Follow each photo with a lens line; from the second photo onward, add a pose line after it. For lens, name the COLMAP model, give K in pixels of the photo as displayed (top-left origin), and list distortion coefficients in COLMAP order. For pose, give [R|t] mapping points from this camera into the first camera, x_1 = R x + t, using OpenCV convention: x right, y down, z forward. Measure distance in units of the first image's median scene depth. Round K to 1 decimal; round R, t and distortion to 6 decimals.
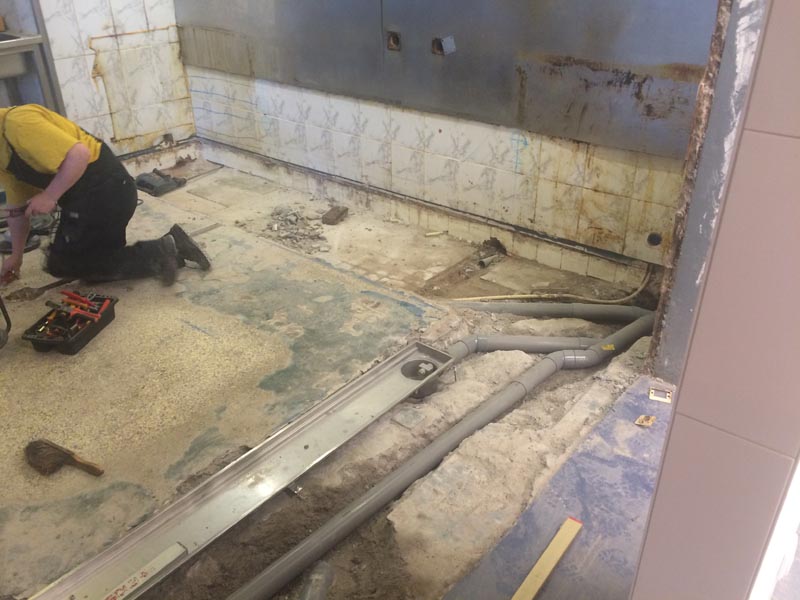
lens RADIAL K [[676.7, 0, 400.0], [0, 676.7, 313.4], [0, 0, 1]] dist [0.076765, -0.107565]
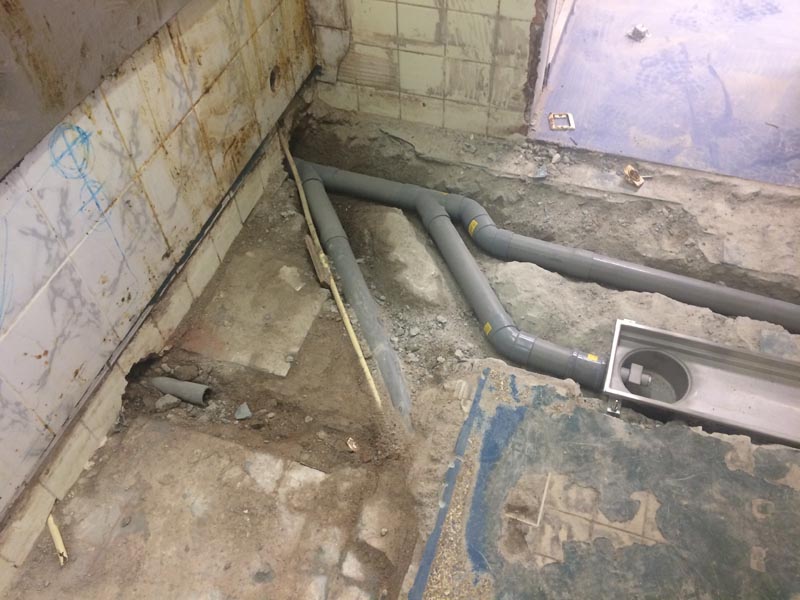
lens RADIAL K [[676.7, 0, 402.1], [0, 676.7, 301.9], [0, 0, 1]] dist [0.076765, -0.107565]
pose [[-0.354582, -0.721449, 0.594797, -0.171282], [0.502932, 0.389113, 0.771784, -0.437739], [-0.788246, 0.572803, 0.224867, 0.875491]]
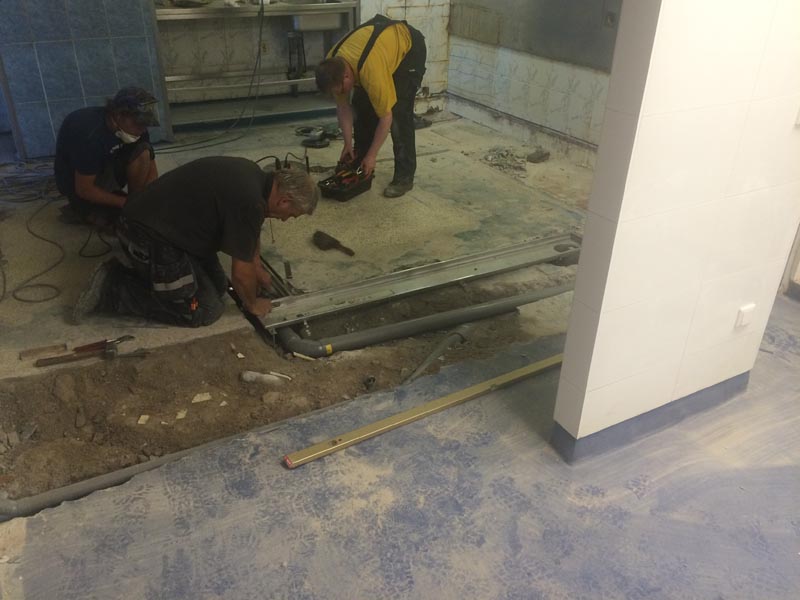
lens RADIAL K [[676.7, 0, 395.4], [0, 676.7, 313.7], [0, 0, 1]] dist [0.076765, -0.107565]
pose [[0.932958, 0.198292, -0.300449, 0.125411], [-0.200950, 0.979346, 0.022363, 0.219421], [0.298678, 0.039512, 0.953536, -0.365547]]
